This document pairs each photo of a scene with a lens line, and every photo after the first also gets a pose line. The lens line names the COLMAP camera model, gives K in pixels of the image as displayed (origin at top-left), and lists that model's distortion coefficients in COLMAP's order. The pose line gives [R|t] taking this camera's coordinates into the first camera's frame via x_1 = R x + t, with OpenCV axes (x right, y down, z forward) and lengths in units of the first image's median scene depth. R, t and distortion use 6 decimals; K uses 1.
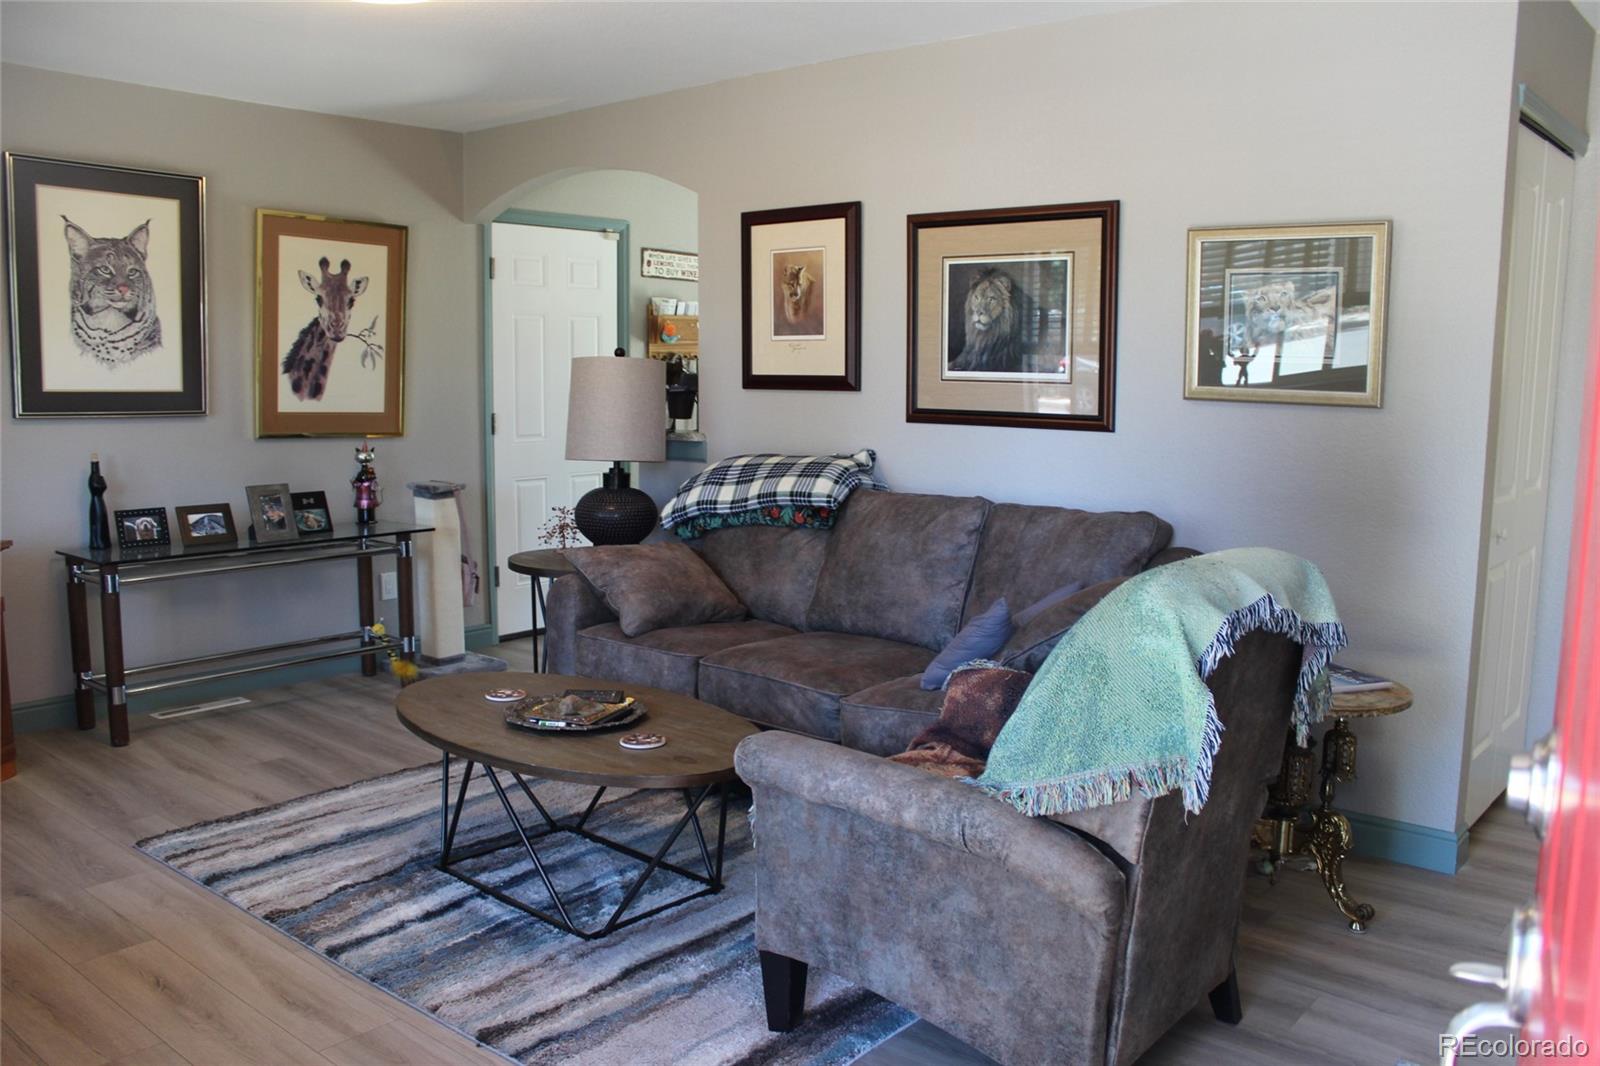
lens RADIAL K [[1304.2, 0, 800.9], [0, 1304.2, 568.3], [0, 0, 1]] dist [-0.157519, 0.124478]
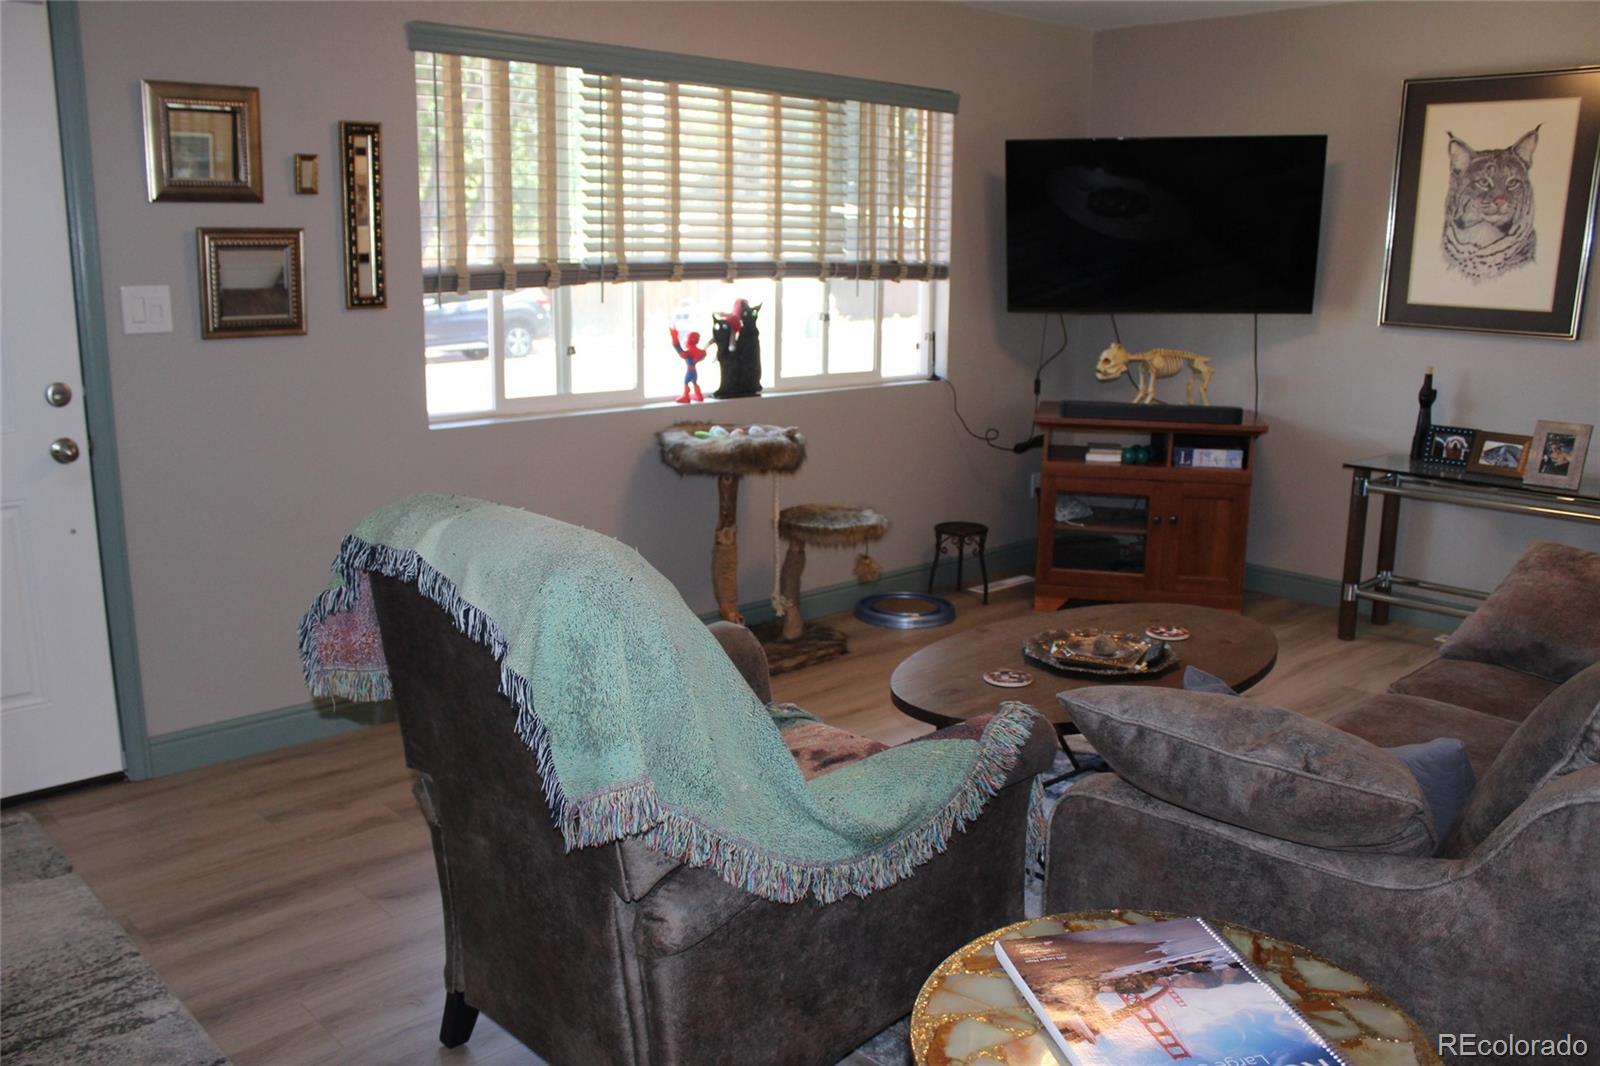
lens RADIAL K [[1304.2, 0, 800.9], [0, 1304.2, 568.3], [0, 0, 1]] dist [-0.157519, 0.124478]
pose [[-0.111199, 0.220351, -0.969061, 0.520303], [-0.158376, 0.958718, 0.236173, -0.093855], [0.981097, 0.179738, -0.071710, 0.593131]]
